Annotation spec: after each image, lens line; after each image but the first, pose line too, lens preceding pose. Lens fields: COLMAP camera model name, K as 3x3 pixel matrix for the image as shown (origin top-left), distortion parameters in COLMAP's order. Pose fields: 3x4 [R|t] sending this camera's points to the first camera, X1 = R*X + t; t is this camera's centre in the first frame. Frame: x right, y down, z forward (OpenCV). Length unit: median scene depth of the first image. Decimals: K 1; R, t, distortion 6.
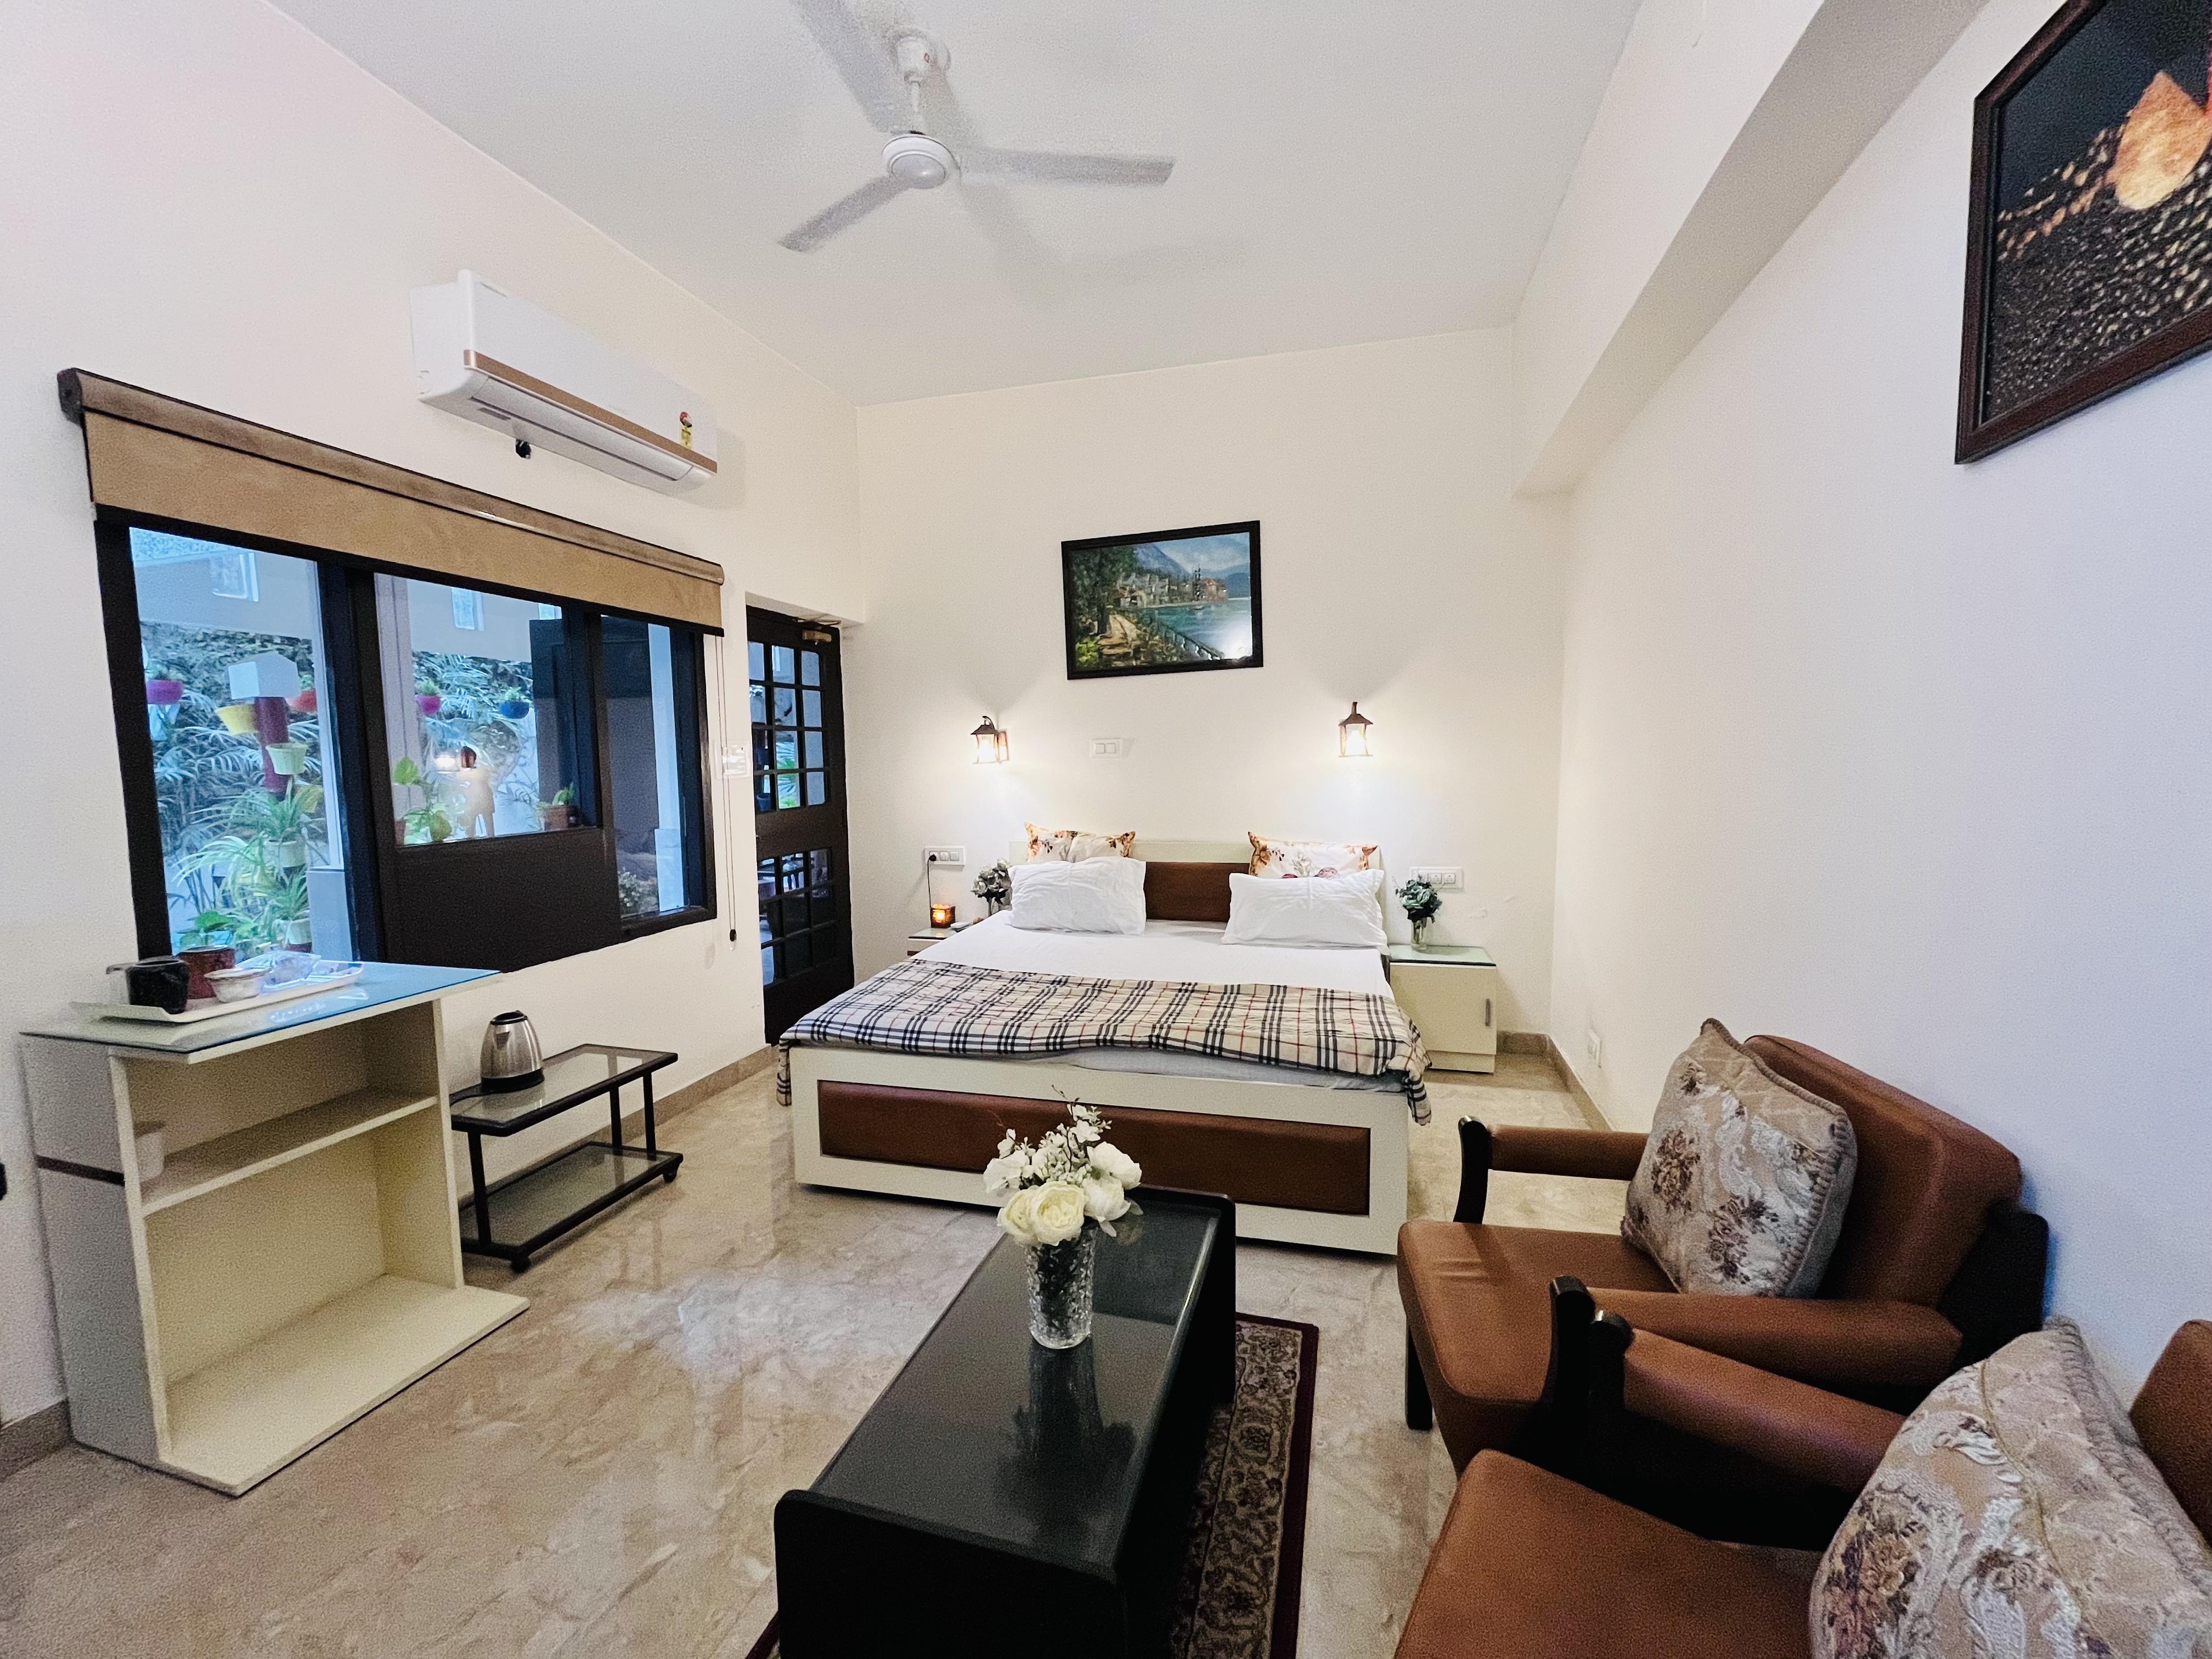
lens RADIAL K [[896.3, 0, 1101.4], [0, 896.3, 831.7], [0, 0, 1]] dist [-0.000521, 0.000030]
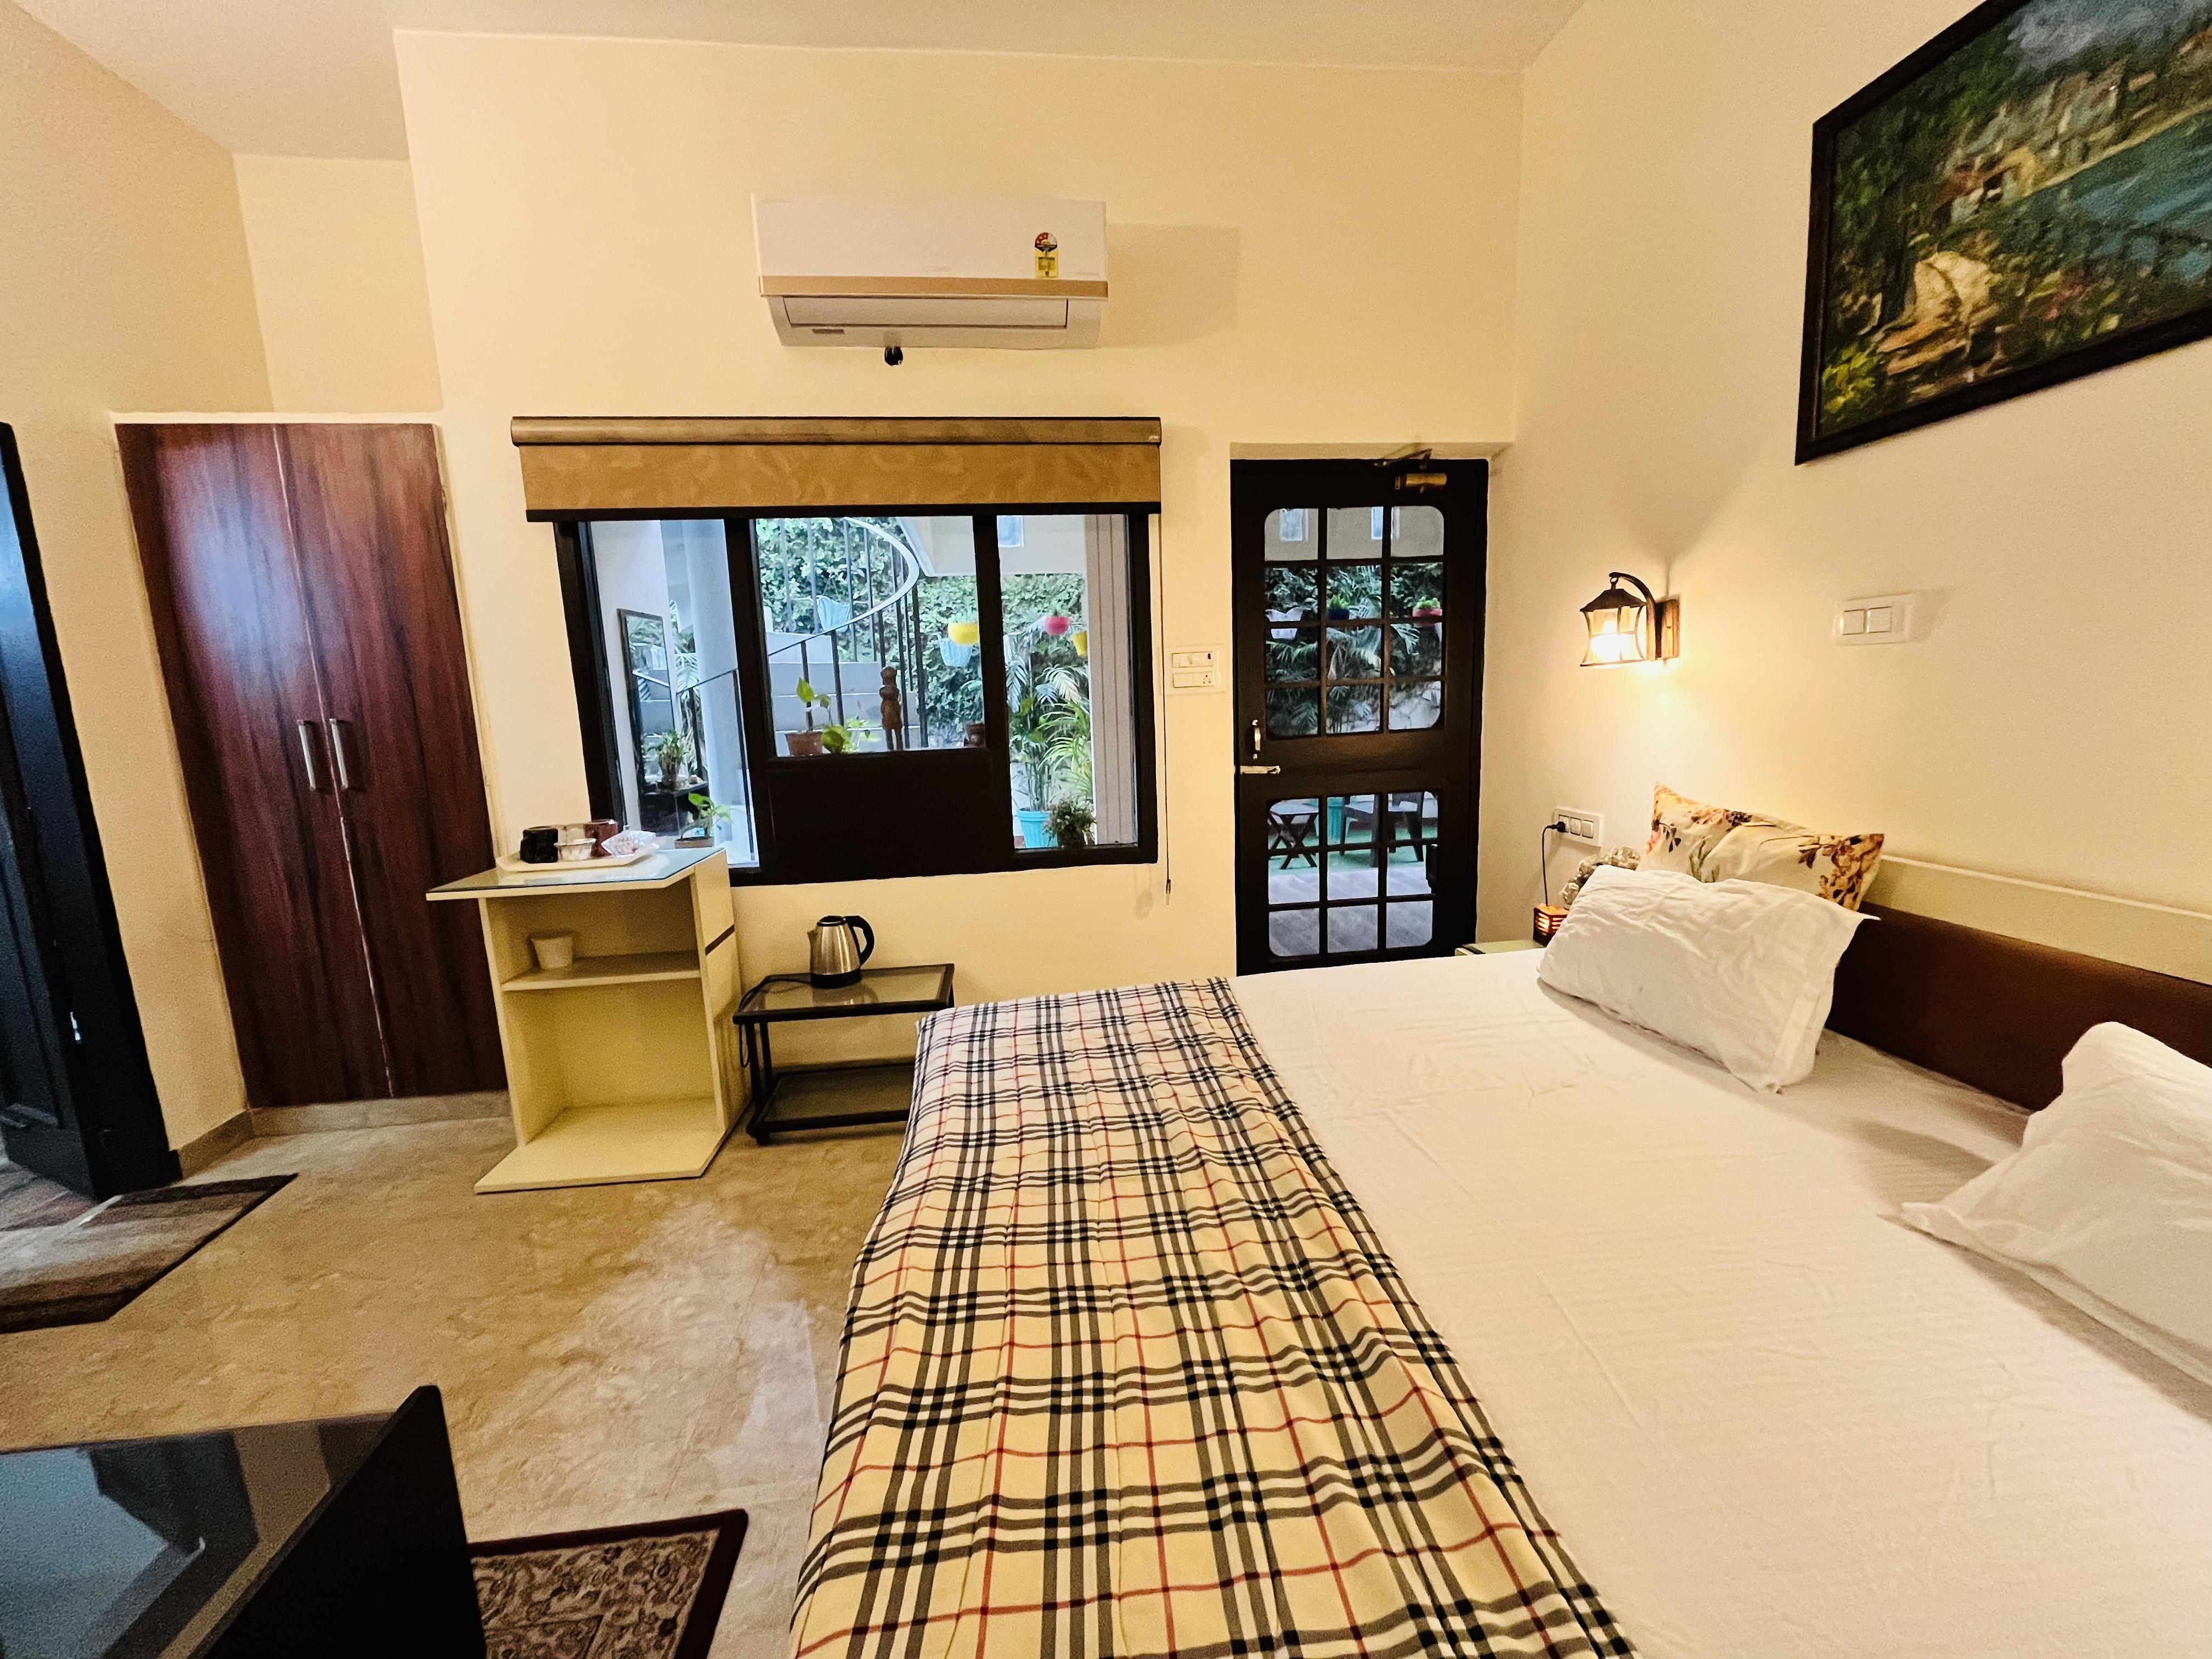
lens RADIAL K [[896.3, 0, 1119.2], [0, 896.3, 830.0], [0, 0, 1]] dist [-0.000521, 0.000030]
pose [[0.377037, 0.147896, -0.914314, 0.268936], [-0.046879, 0.988951, 0.140637, -0.041826], [0.925011, -0.010163, 0.379805, 0.548803]]
